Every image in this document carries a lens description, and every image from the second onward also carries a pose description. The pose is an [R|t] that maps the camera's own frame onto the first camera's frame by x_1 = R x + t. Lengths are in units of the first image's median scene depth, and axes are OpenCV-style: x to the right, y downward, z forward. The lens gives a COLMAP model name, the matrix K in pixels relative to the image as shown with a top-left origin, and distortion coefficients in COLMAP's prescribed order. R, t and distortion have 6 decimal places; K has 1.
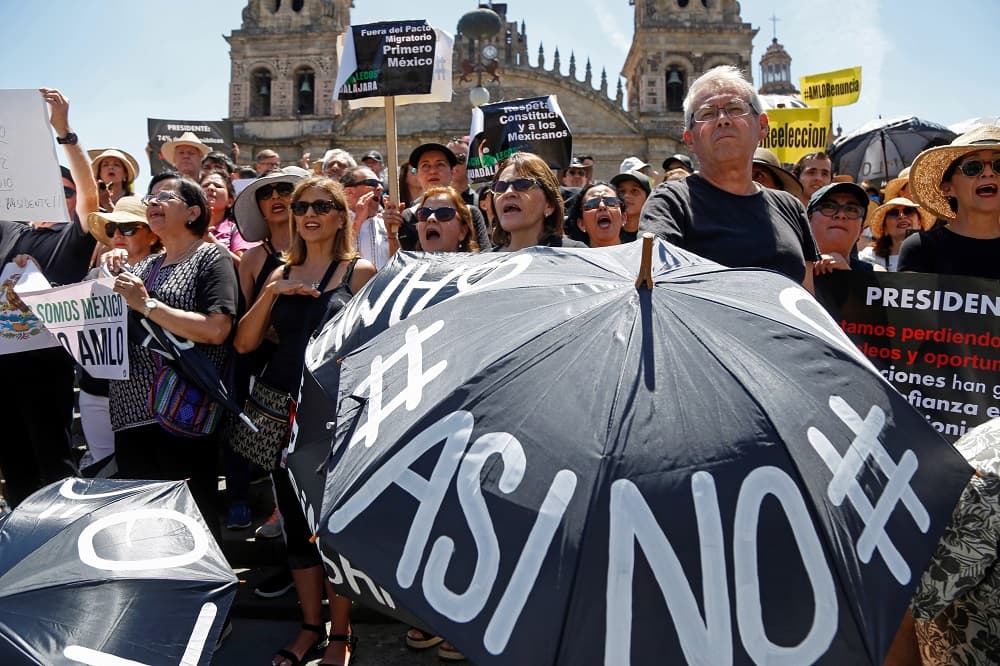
lens RADIAL K [[685.0, 0, 500.0], [0, 685.0, 333.0], [0, 0, 1]] dist [-0.125021, 0.086651]
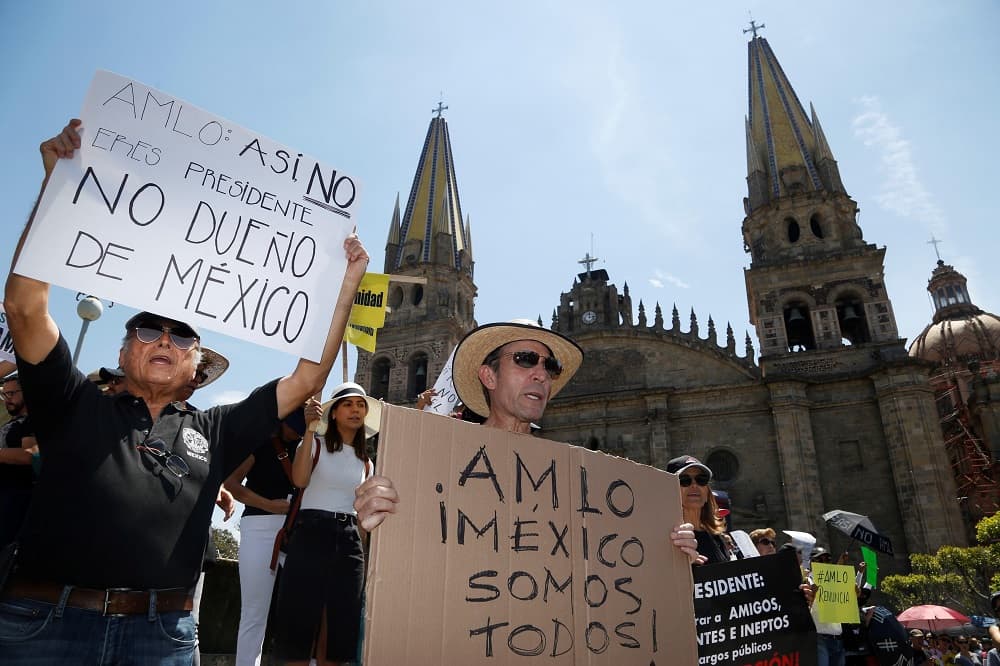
lens RADIAL K [[685.0, 0, 500.0], [0, 685.0, 333.0], [0, 0, 1]] dist [-0.125021, 0.086651]
pose [[0.938640, -0.127852, -0.320327, 0.175236], [-0.013697, 0.914204, -0.405022, 0.005413], [0.344627, 0.384558, 0.856357, 0.114367]]
